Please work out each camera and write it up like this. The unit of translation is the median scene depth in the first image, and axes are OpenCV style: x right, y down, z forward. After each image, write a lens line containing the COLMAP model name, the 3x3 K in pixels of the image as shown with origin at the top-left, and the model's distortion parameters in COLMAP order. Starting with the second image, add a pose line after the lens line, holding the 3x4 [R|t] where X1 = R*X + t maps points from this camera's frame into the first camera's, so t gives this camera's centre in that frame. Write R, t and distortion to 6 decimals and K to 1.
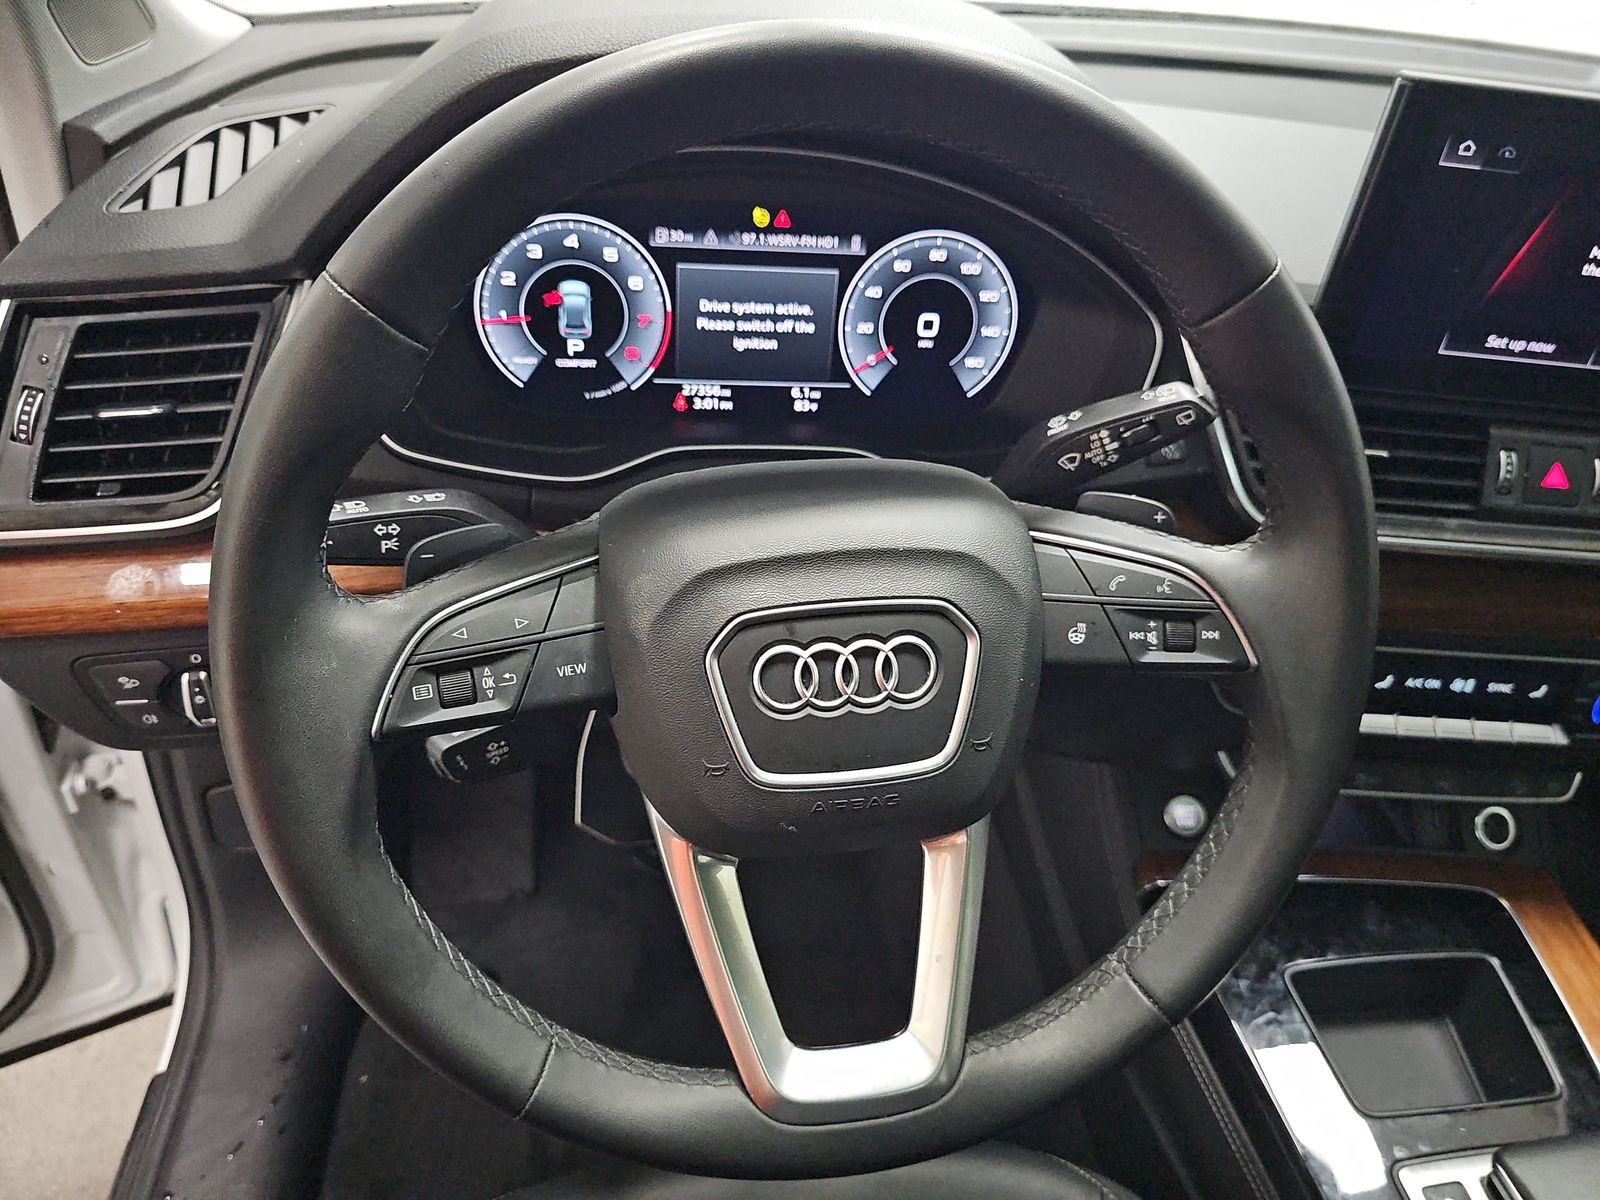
lens RADIAL K [[1078.0, 0, 798.7], [0, 1078.0, 601.0], [0, 0, 1]] dist [0.011155, -0.017263]
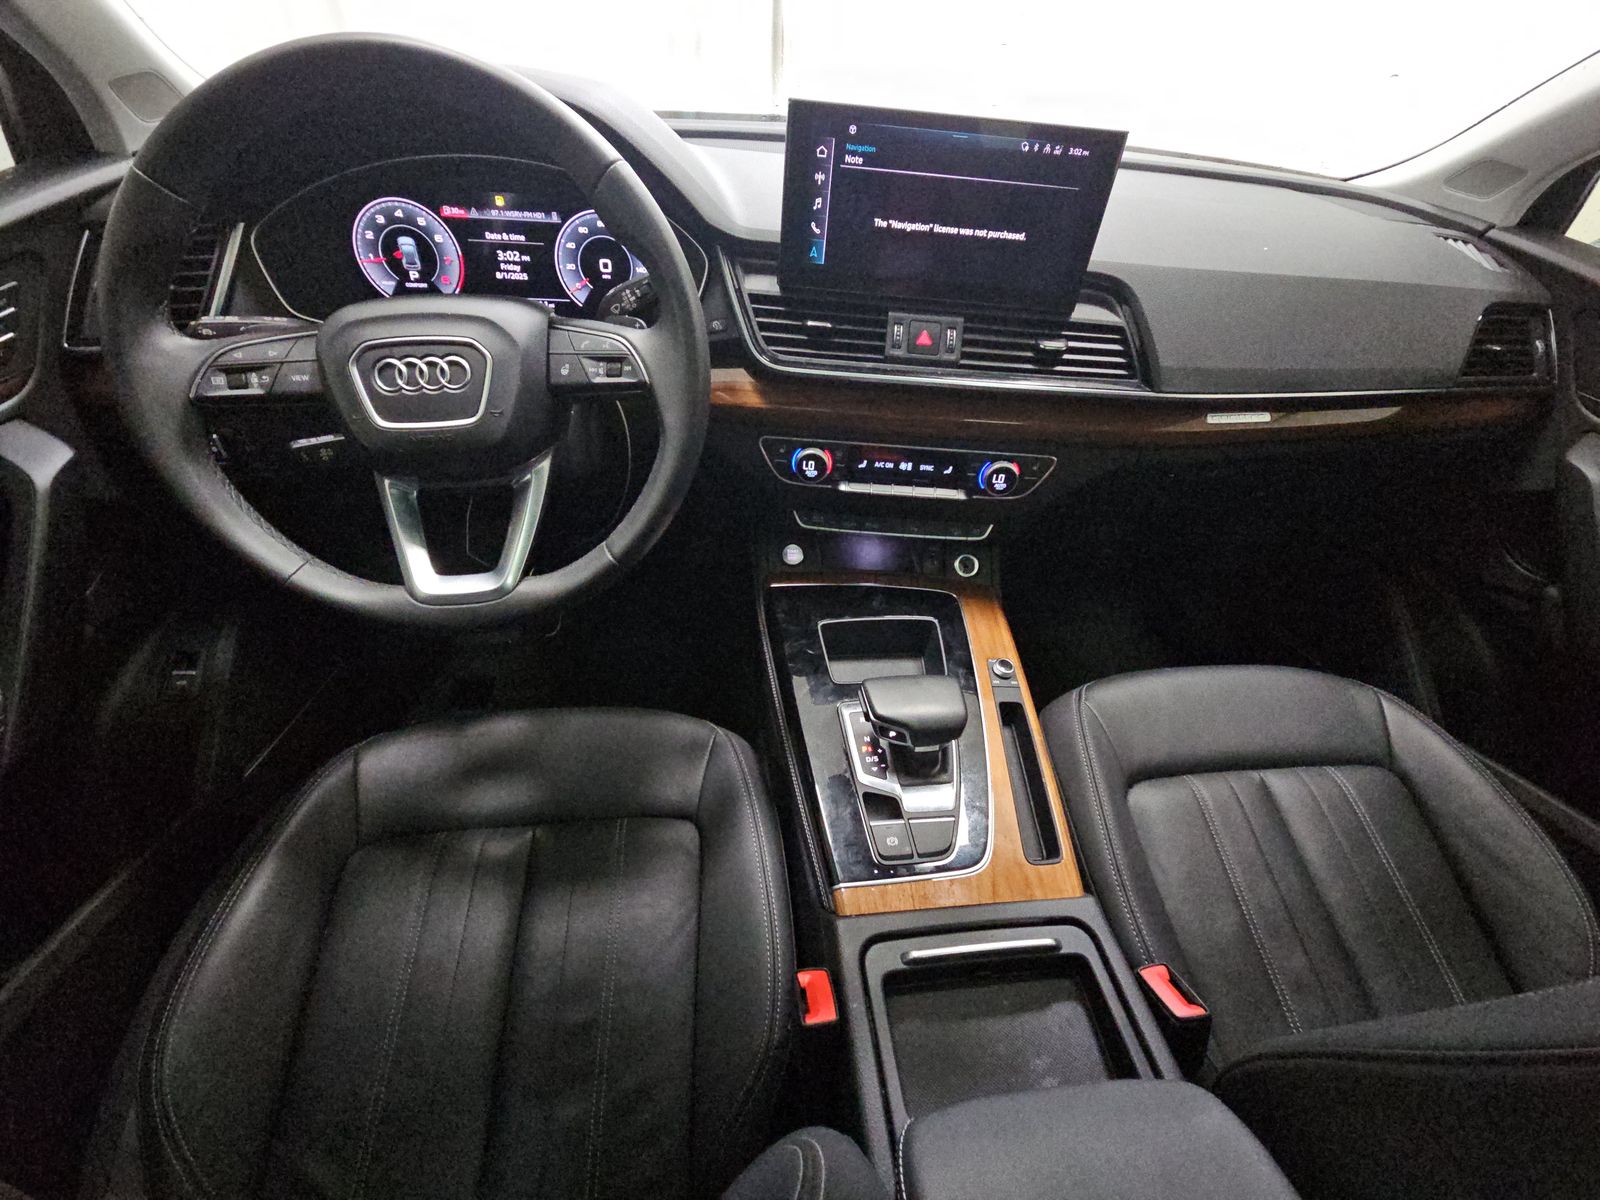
lens RADIAL K [[639.0, 0, 802.1], [0, 639.0, 598.0], [0, 0, 1]] dist [-0.000795, -0.000026]
pose [[0.999522, 0.003604, -0.030693, 0.529303], [-0.002032, 0.998691, 0.051117, 0.282365], [0.030837, -0.051031, 0.998221, -0.141849]]
